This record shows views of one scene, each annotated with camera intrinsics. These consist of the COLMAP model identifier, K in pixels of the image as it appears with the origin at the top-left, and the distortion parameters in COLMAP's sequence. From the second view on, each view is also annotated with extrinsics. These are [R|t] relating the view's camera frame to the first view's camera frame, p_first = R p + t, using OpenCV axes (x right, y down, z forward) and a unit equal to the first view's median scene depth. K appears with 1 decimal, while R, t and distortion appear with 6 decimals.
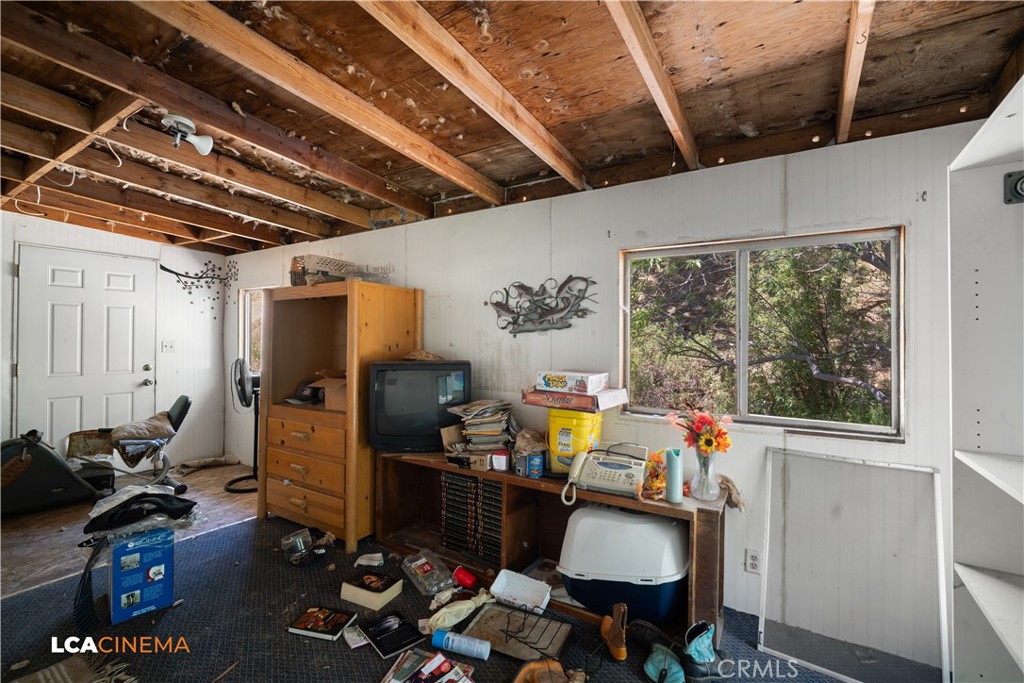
lens RADIAL K [[446.1, 0, 511.6], [0, 446.1, 336.2], [0, 0, 1]] dist [-0.008644, 0.000759]
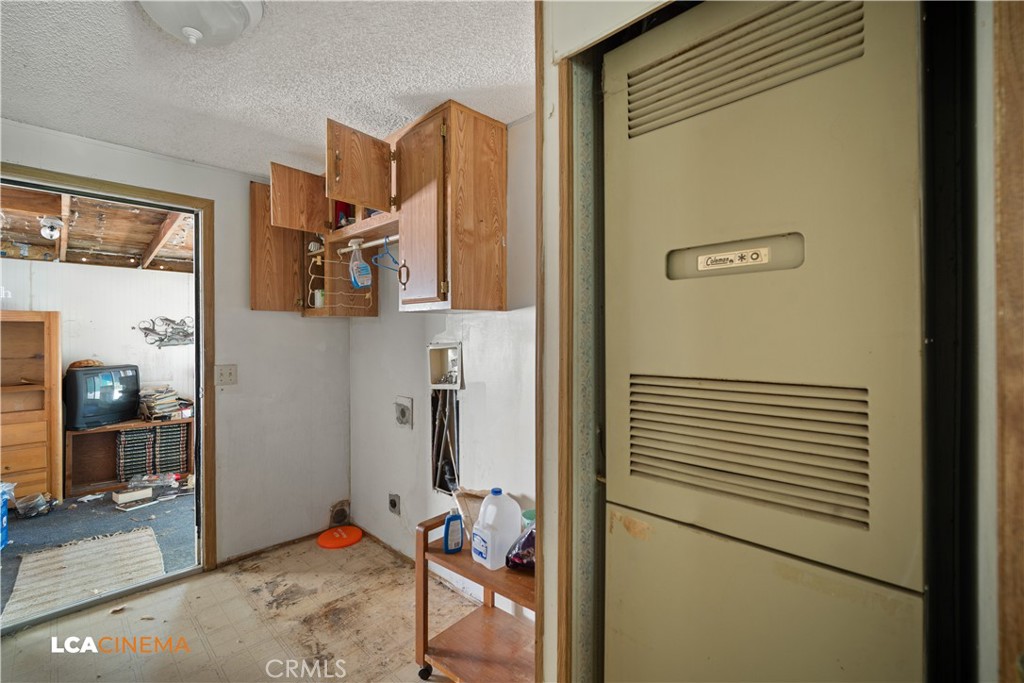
lens RADIAL K [[446.1, 0, 511.6], [0, 446.1, 336.2], [0, 0, 1]] dist [-0.008644, 0.000759]
pose [[0.218518, -0.005307, 0.975819, -1.352293], [-0.000573, 0.999984, 0.005567, -0.056049], [-0.975833, -0.001775, 0.218511, -0.680076]]
